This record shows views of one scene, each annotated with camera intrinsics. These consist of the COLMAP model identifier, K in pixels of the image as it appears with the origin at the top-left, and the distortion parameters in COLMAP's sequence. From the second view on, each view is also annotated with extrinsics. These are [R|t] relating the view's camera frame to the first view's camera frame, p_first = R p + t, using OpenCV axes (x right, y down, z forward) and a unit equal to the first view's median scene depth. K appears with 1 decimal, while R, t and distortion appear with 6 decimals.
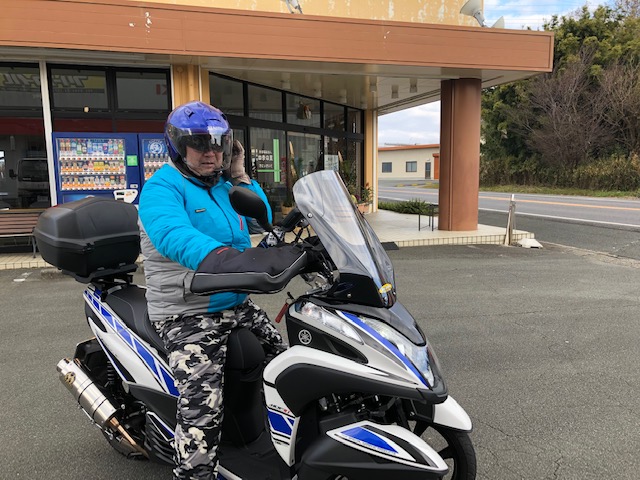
lens RADIAL K [[520.7, 0, 312.5], [0, 520.7, 243.7], [0, 0, 1]] dist [0.041587, -0.033137]
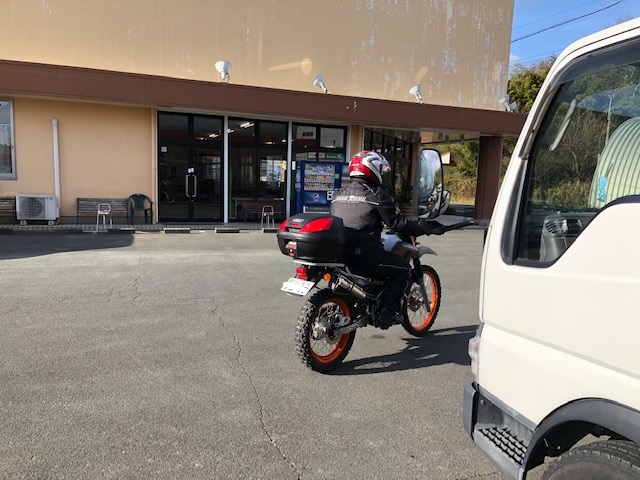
lens RADIAL K [[520.7, 0, 320.5], [0, 520.7, 252.0], [0, 0, 1]] dist [0.041587, -0.033137]
pose [[0.994167, 0.026193, 0.104627, -0.529345], [-0.025852, 0.999655, -0.004618, 0.114306], [-0.104712, 0.001886, 0.994501, -0.787463]]
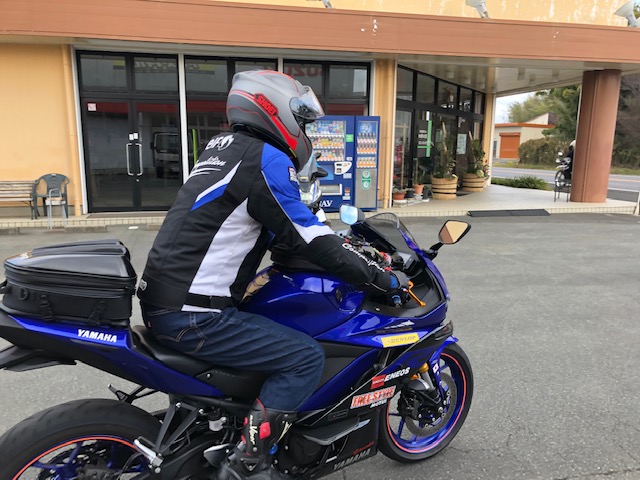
lens RADIAL K [[518.1, 0, 313.7], [0, 518.1, 256.2], [0, 0, 1]] dist [-0.013378, 0.012250]
pose [[0.996940, 0.028579, -0.072762, -0.294271], [-0.023629, 0.997405, 0.068009, 0.037029], [0.074517, -0.066082, 0.995028, -0.235243]]
